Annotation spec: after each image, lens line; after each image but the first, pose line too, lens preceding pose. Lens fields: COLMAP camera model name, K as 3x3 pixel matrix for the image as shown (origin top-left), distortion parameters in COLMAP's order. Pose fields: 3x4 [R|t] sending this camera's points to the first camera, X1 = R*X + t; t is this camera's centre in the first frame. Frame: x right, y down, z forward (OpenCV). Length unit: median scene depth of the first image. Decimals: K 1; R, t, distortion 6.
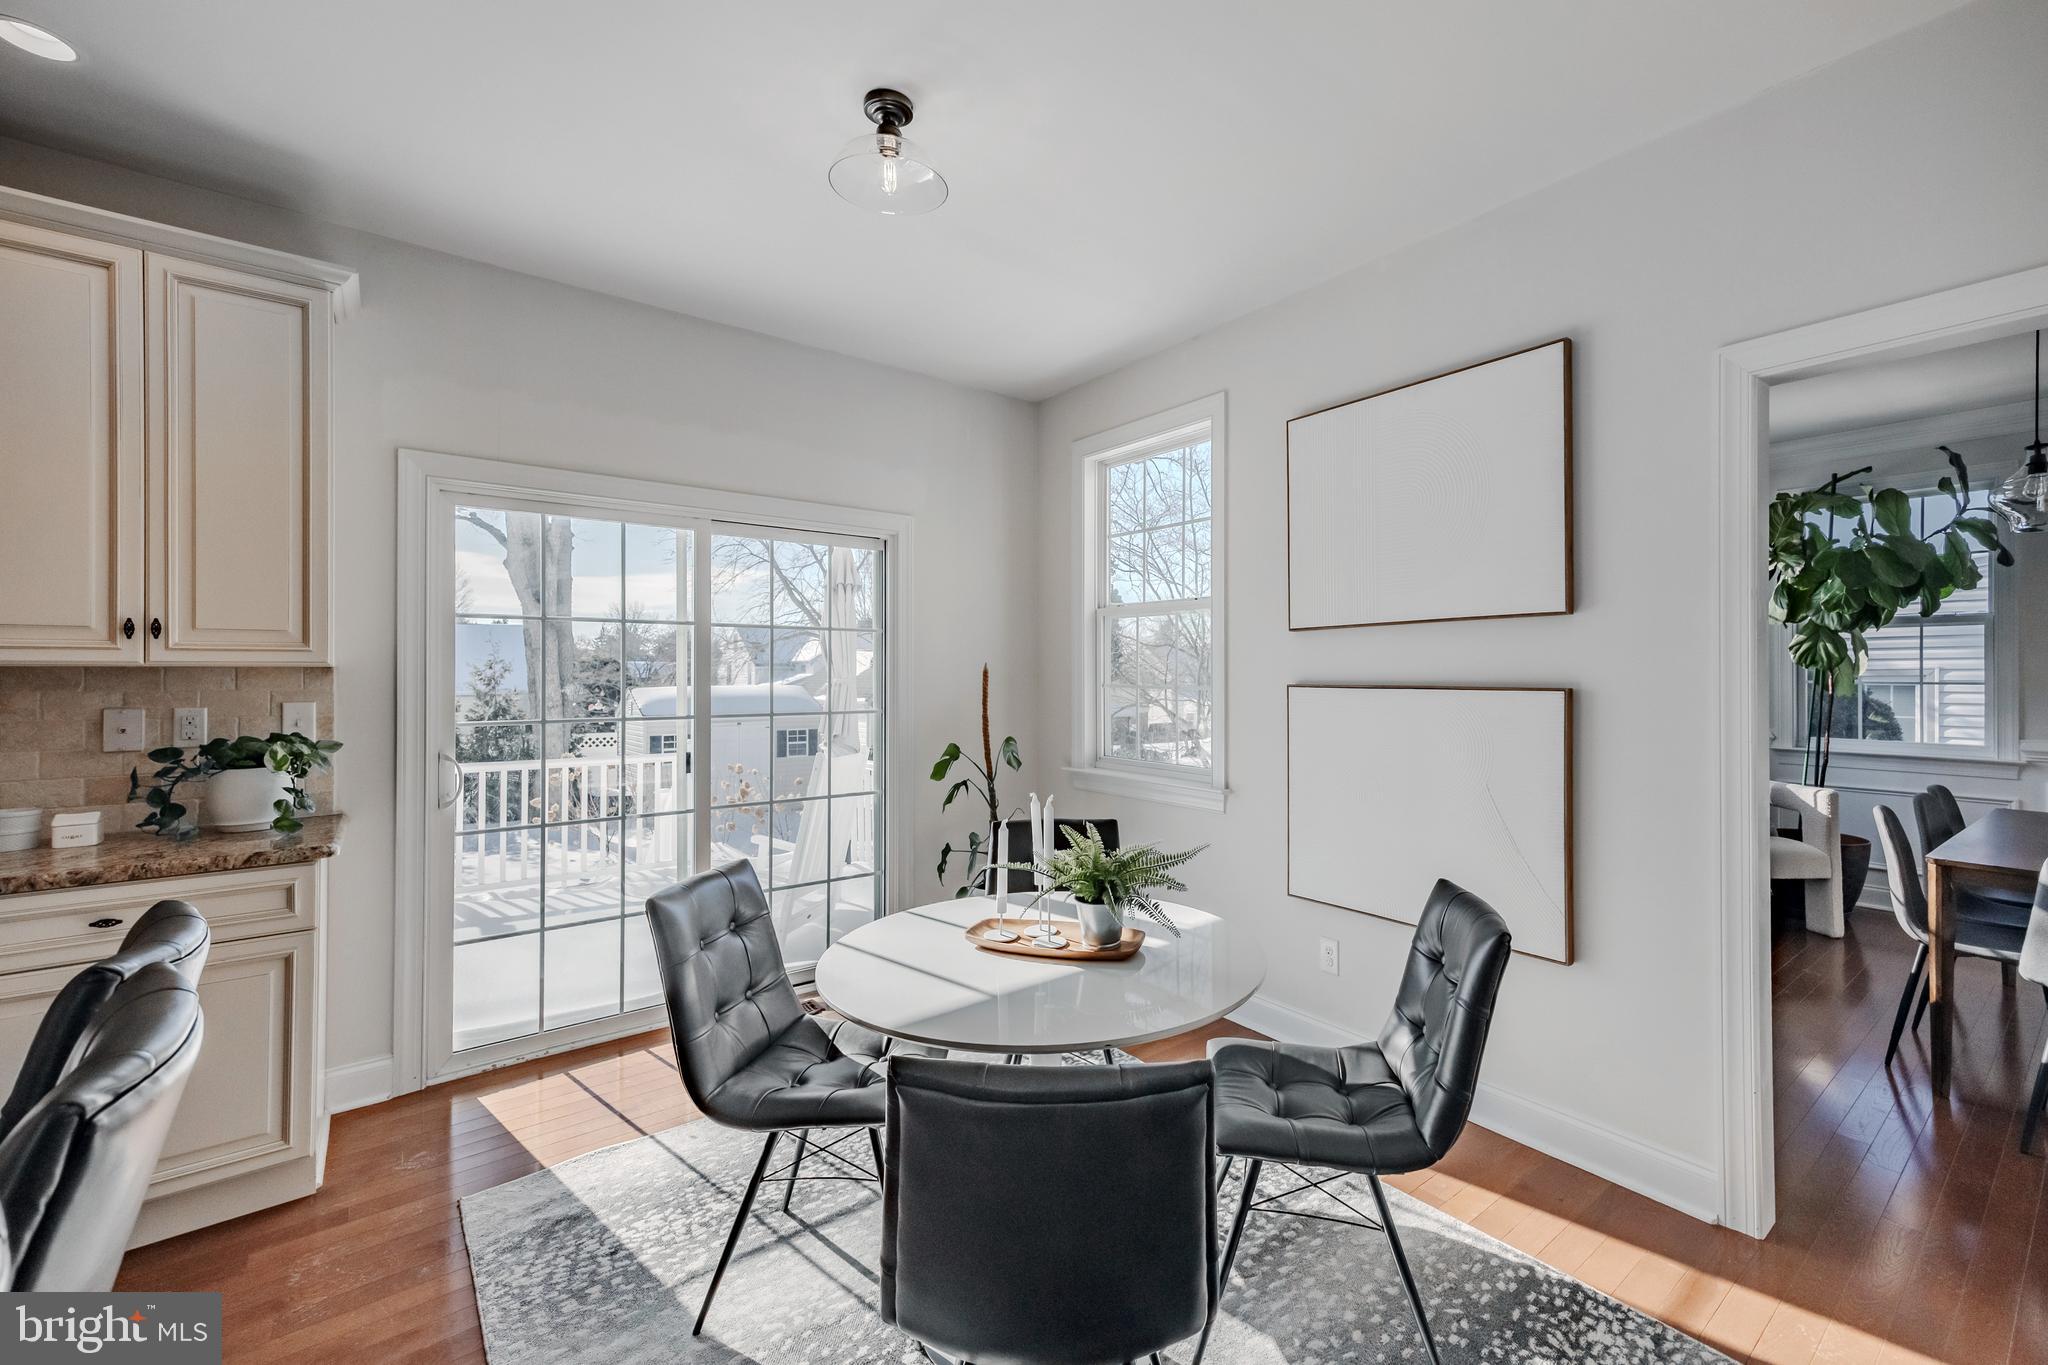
lens RADIAL K [[800.3, 0, 1014.7], [0, 800.3, 671.2], [0, 0, 1]] dist [0.013439, 0.000053]
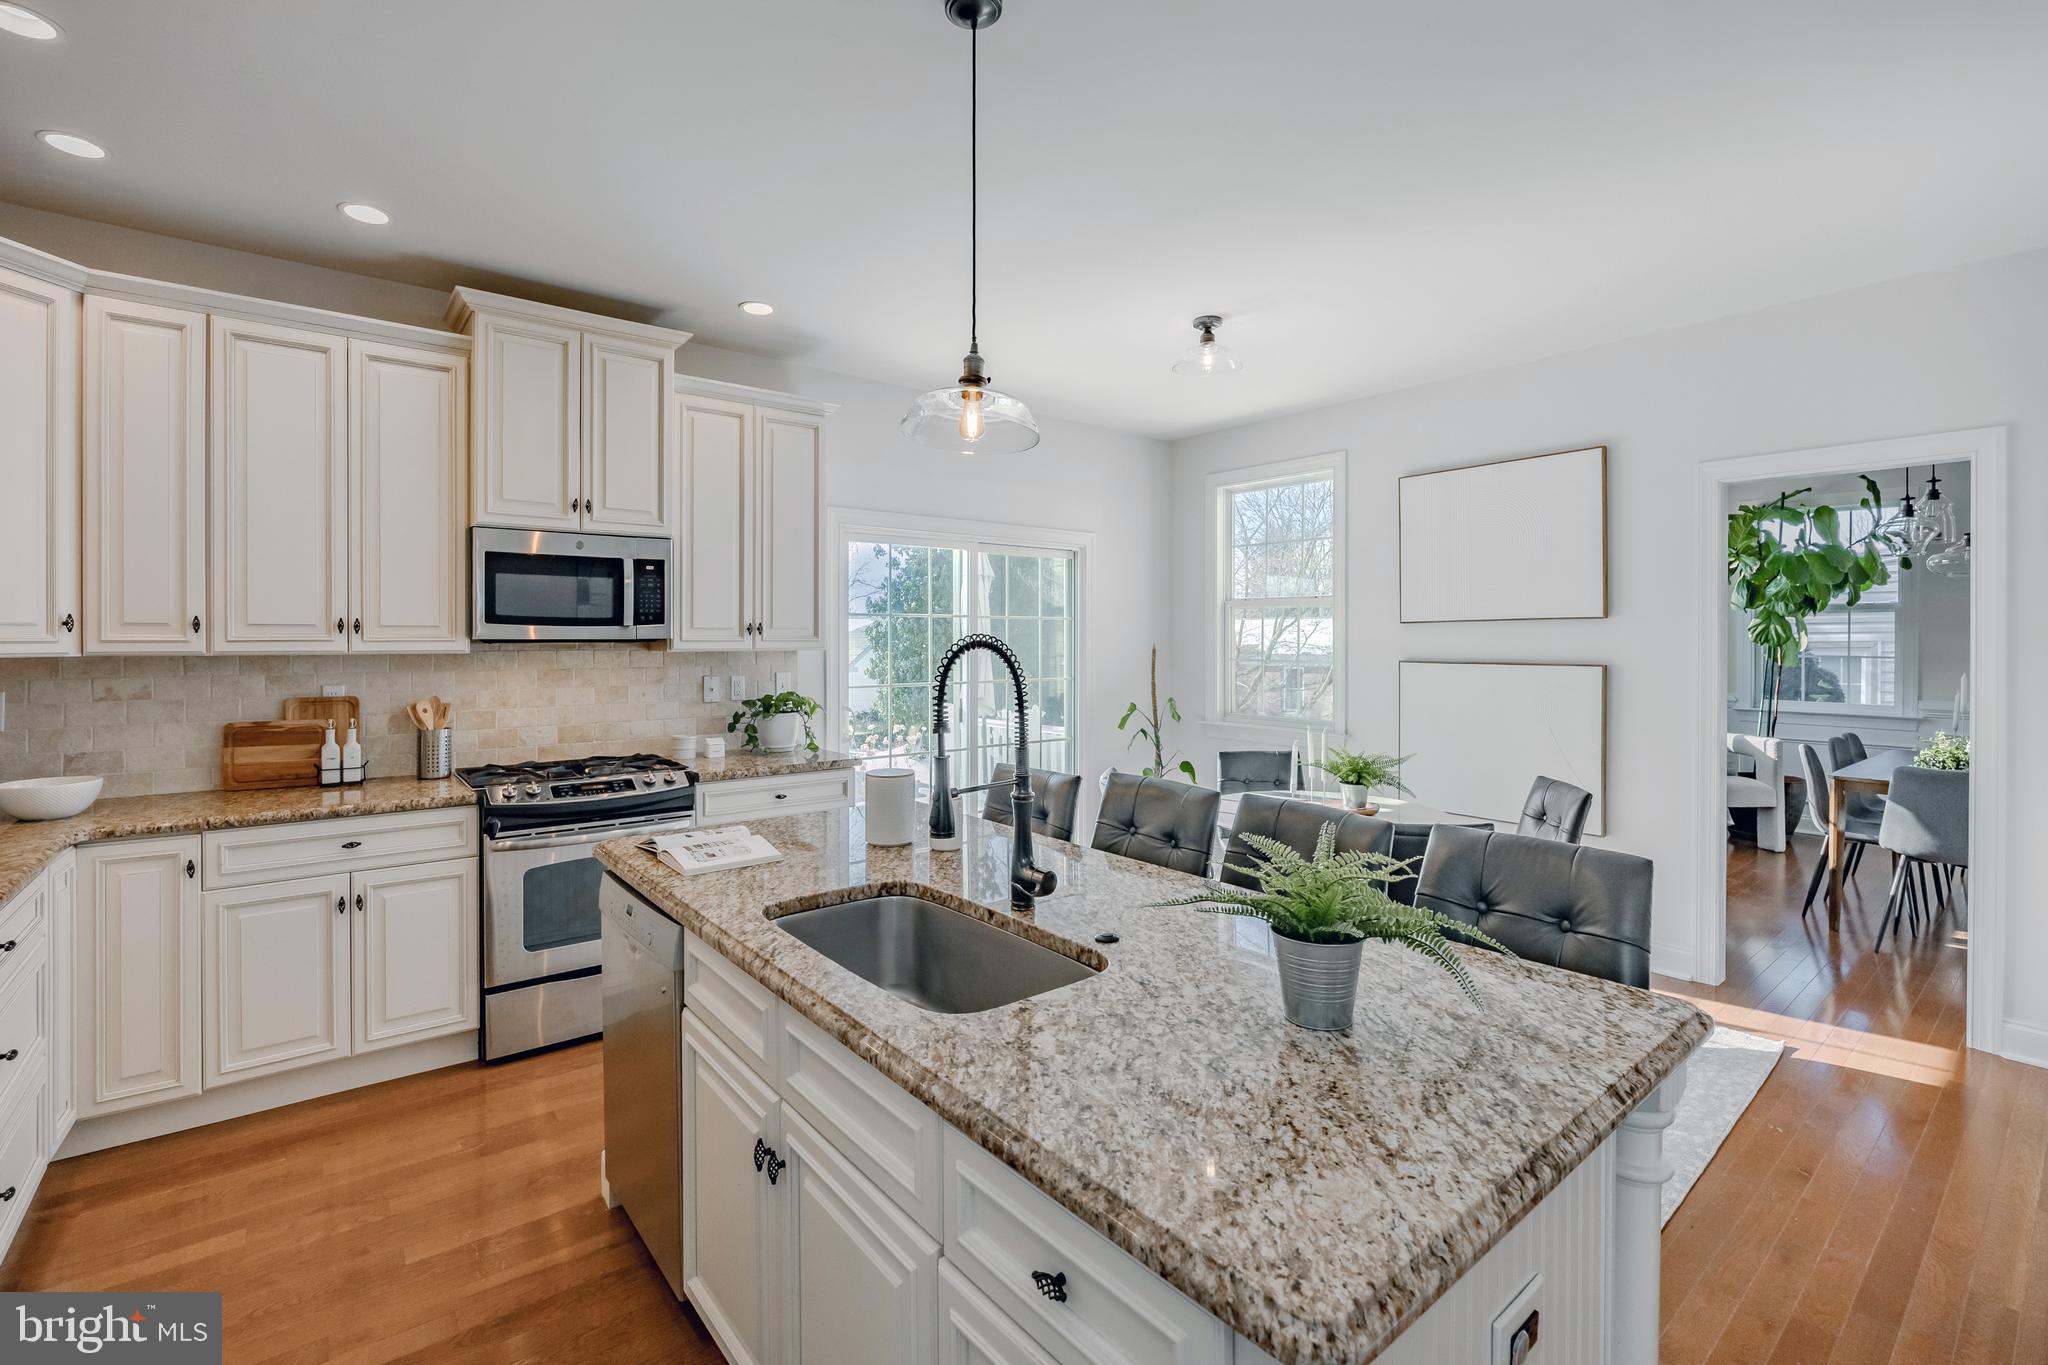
lens RADIAL K [[884.7, 0, 886.6], [0, 884.7, 641.3], [0, 0, 1]] dist [-0.011626, 0.000217]
pose [[0.999749, 0.000850, -0.022400, -0.385707], [-0.000647, 0.999959, 0.009060, -0.022377], [0.022407, -0.009043, 0.999708, -0.426325]]
